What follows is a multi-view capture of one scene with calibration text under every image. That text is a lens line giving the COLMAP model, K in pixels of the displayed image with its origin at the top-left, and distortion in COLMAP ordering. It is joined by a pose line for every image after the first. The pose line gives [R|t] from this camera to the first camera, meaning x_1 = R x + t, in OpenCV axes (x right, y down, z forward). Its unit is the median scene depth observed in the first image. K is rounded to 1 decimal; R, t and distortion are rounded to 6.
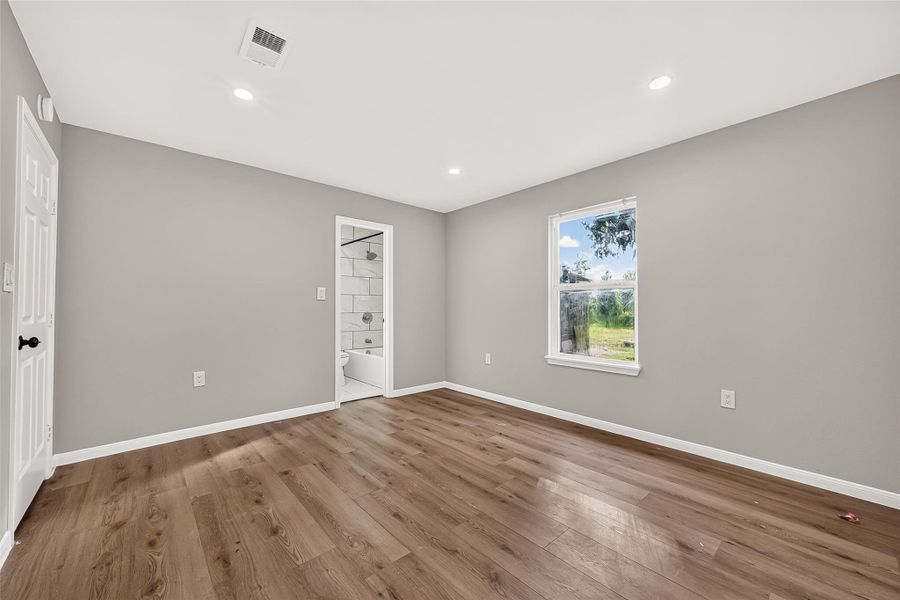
lens RADIAL K [[352.7, 0, 455.8], [0, 352.7, 303.3], [0, 0, 1]] dist [0.002274, 0.000025]
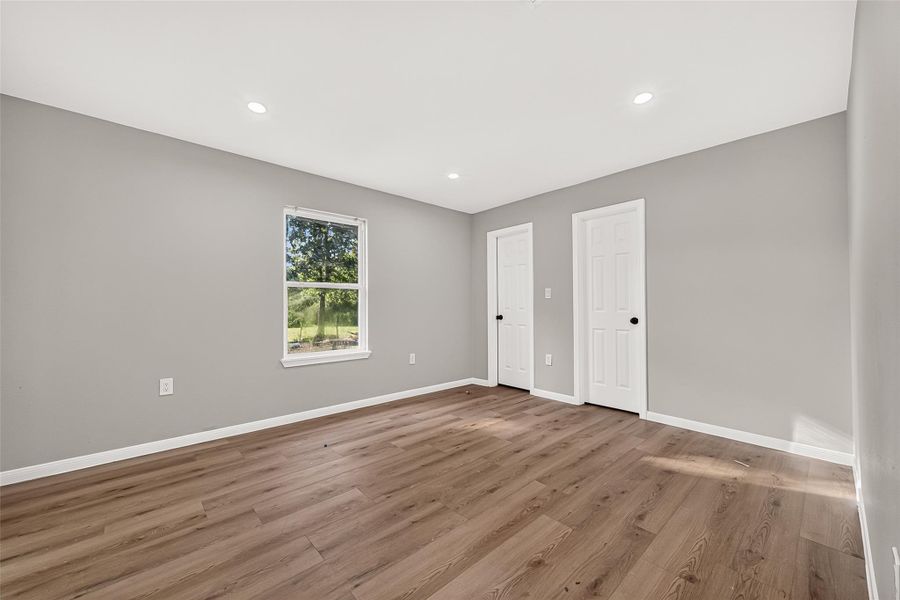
lens RADIAL K [[352.7, 0, 455.8], [0, 352.7, 303.3], [0, 0, 1]] dist [0.002274, 0.000025]
pose [[-0.024446, 0.007799, 0.999671, -0.868698], [-0.007501, 0.999940, -0.007984, 0.014059], [-0.999673, -0.007694, -0.024386, 0.777122]]
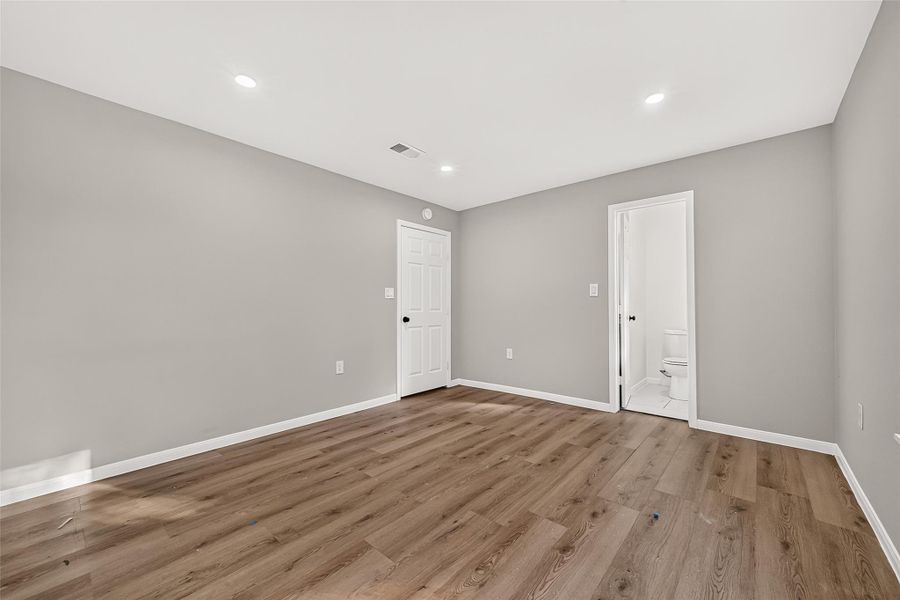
lens RADIAL K [[349.5, 0, 449.6], [0, 349.5, 299.2], [0, 0, 1]] dist [0.001535, 0.000064]
pose [[0.113838, -0.018311, -0.993331, 0.754075], [0.014219, 0.999758, -0.016800, 0.013026], [0.993398, -0.012212, 0.114071, 0.666184]]
